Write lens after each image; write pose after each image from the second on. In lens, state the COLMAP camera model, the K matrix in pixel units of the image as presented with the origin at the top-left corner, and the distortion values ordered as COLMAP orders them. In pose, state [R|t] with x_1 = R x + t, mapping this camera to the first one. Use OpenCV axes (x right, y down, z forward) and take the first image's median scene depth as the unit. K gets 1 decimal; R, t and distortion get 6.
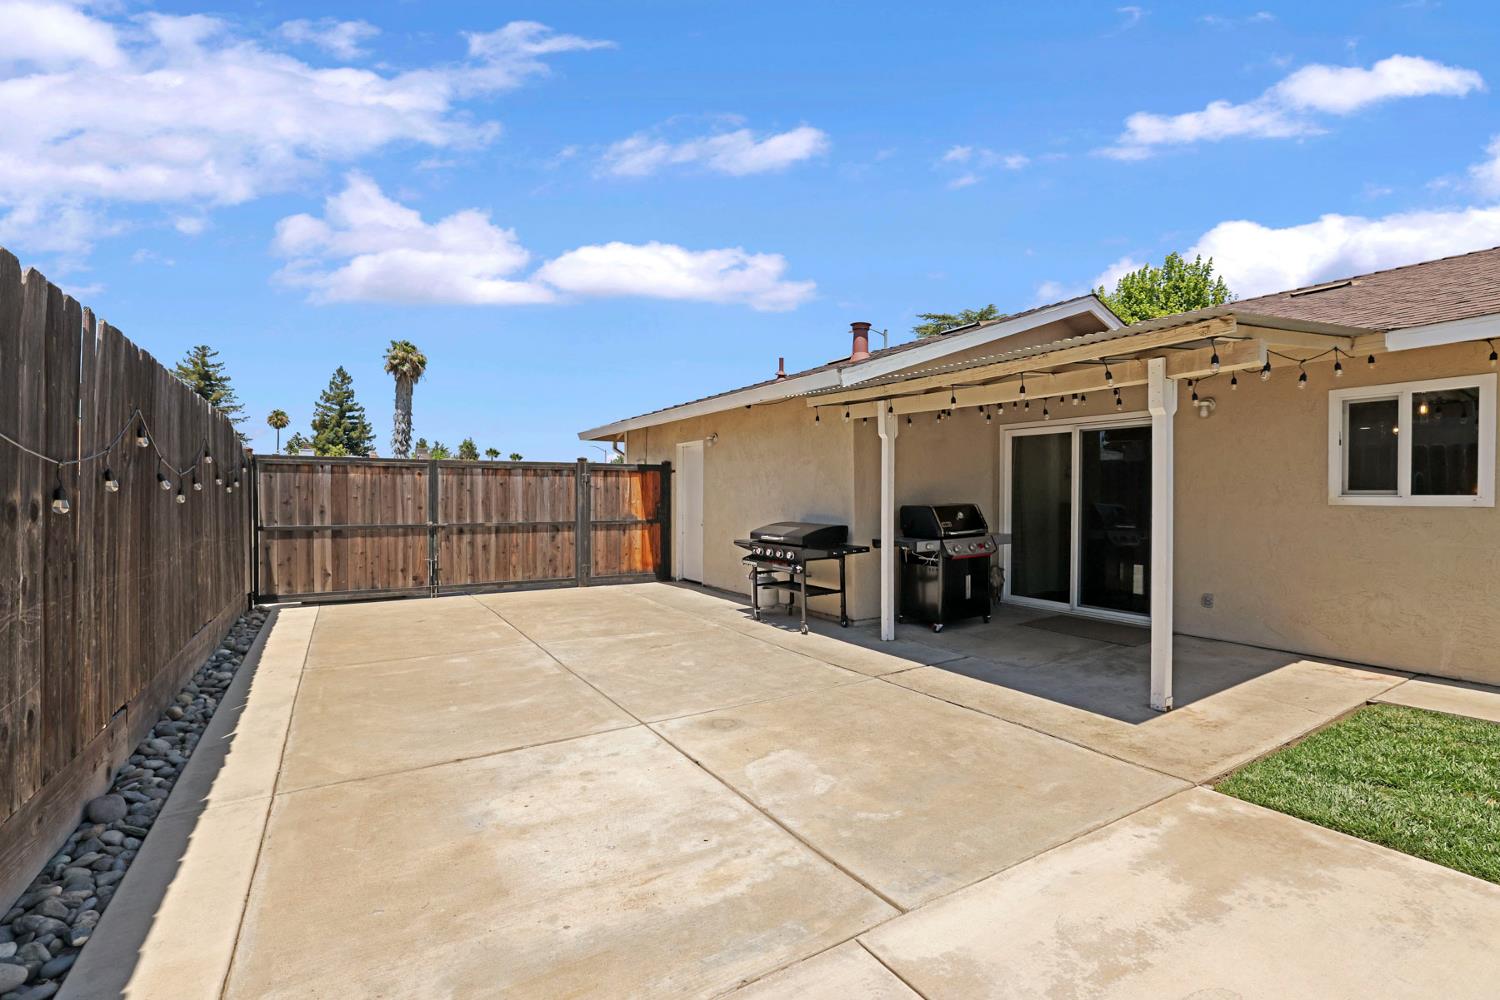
lens RADIAL K [[678.1, 0, 750.0], [0, 678.1, 500.0], [0, 0, 1]] dist [-0.001408, 0.000897]
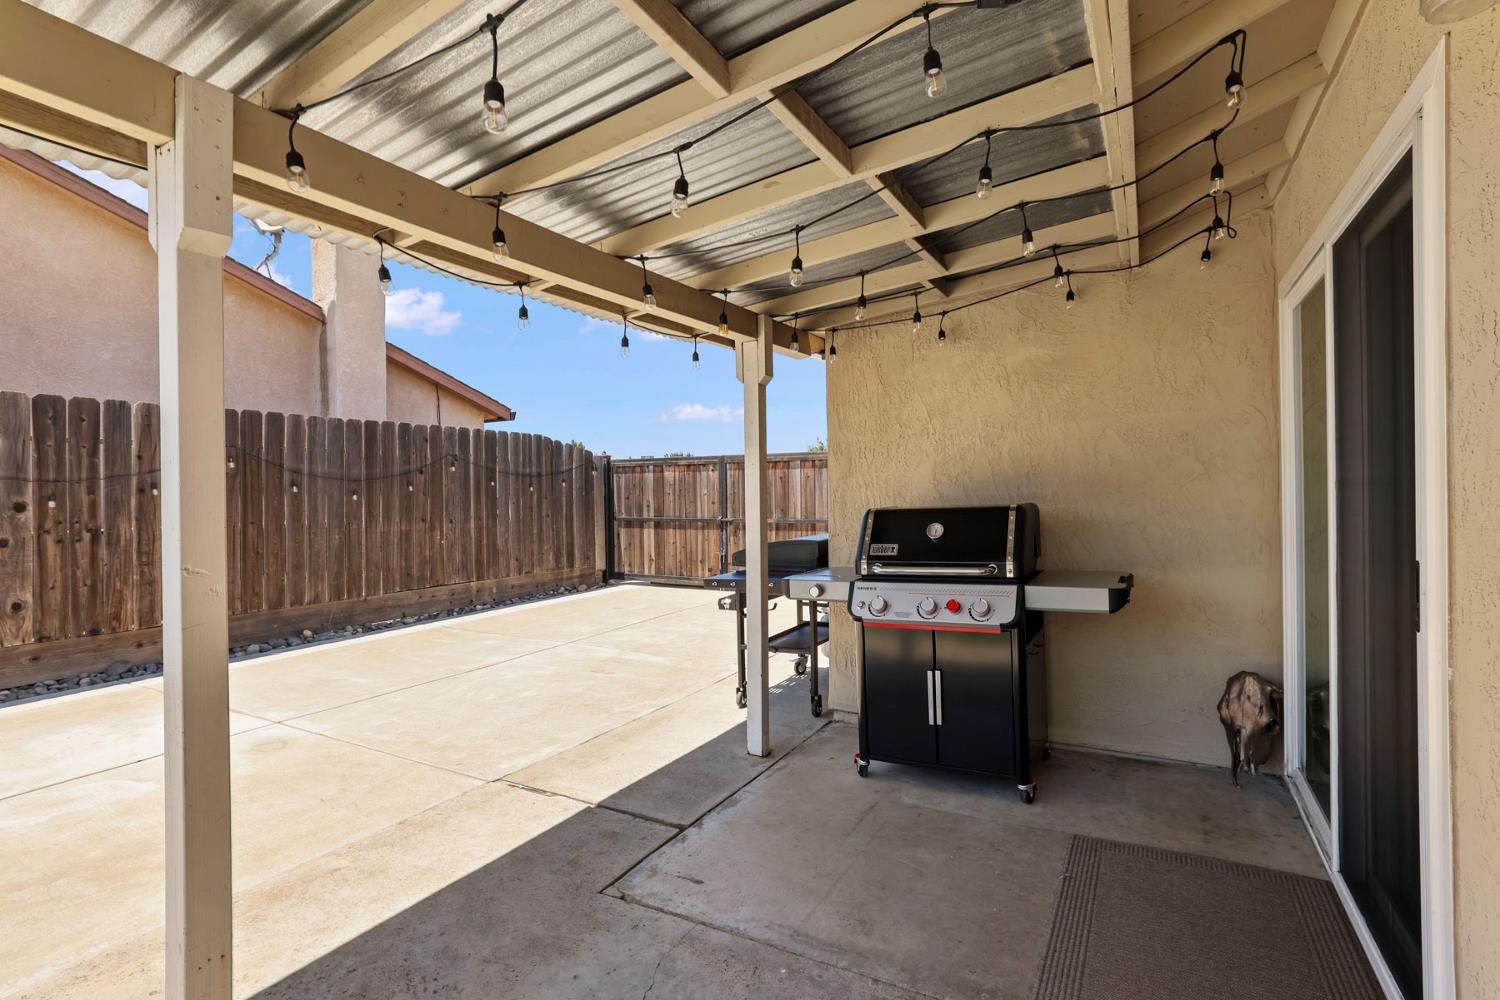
lens RADIAL K [[723.3, 0, 746.4], [0, 723.3, 494.0], [0, 0, 1]] dist [-0.034244, 0.020919]
pose [[0.470402, -0.002929, -0.882448, 0.545753], [0.004130, 0.999991, -0.001117, -0.000709], [0.882443, -0.003119, 0.470410, 0.554914]]
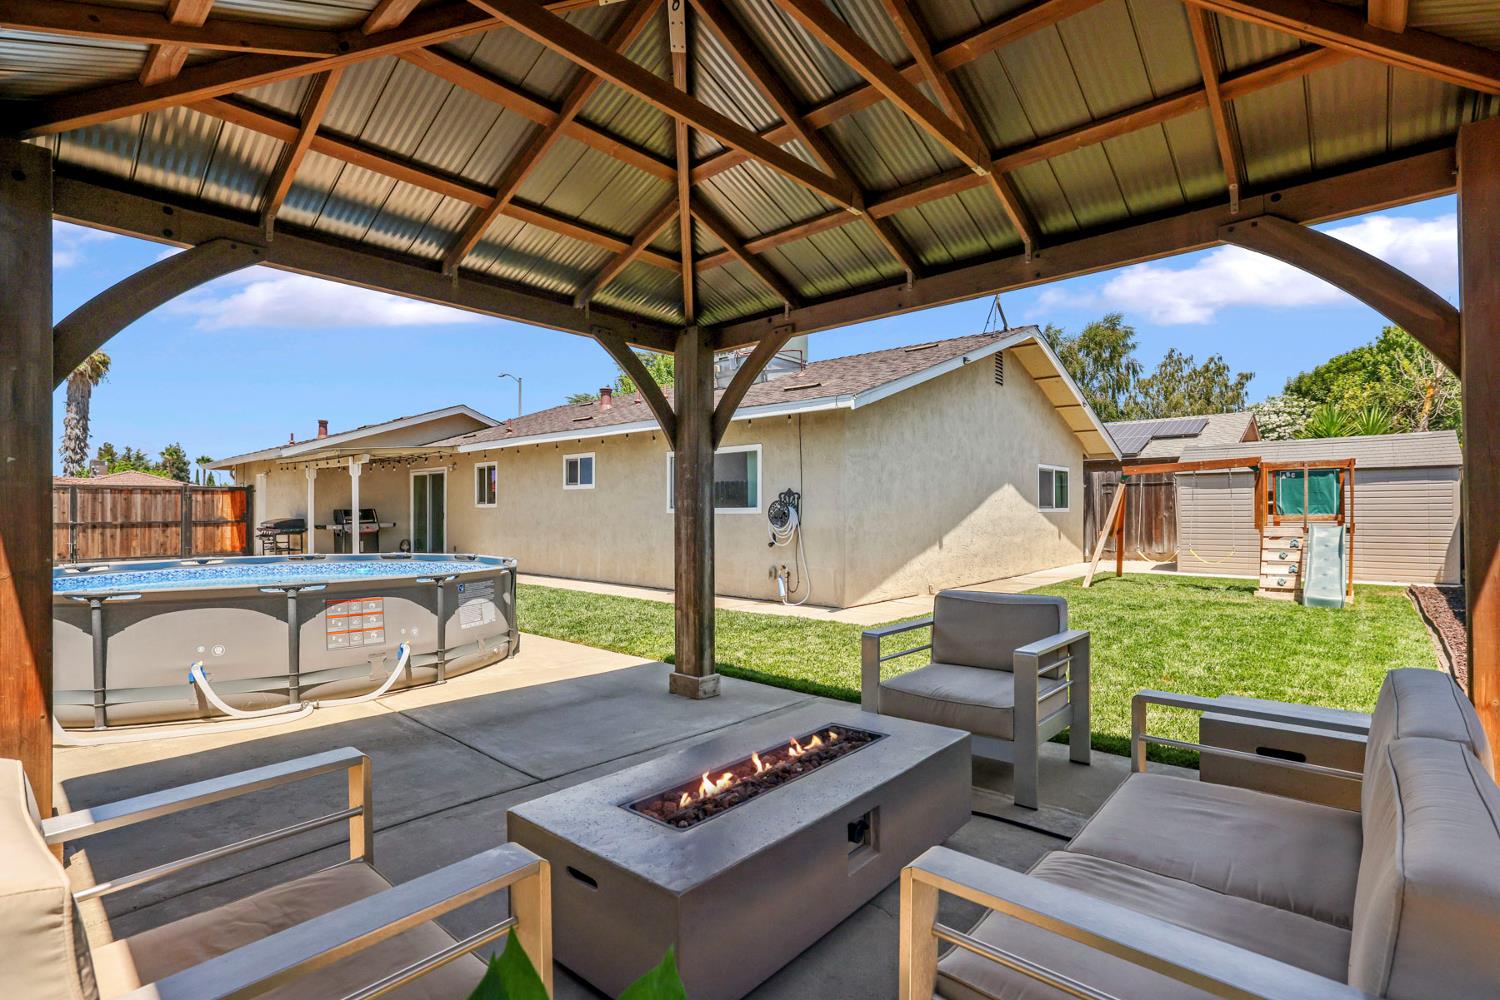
lens RADIAL K [[704.9, 0, 748.9], [0, 704.9, 511.5], [0, 0, 1]] dist [-0.001495, -0.000041]
pose [[0.960142, -0.003620, 0.279490, 0.707471], [0.004576, 0.999986, -0.002767, 0.022090], [-0.279476, 0.003936, 0.960145, -1.242005]]
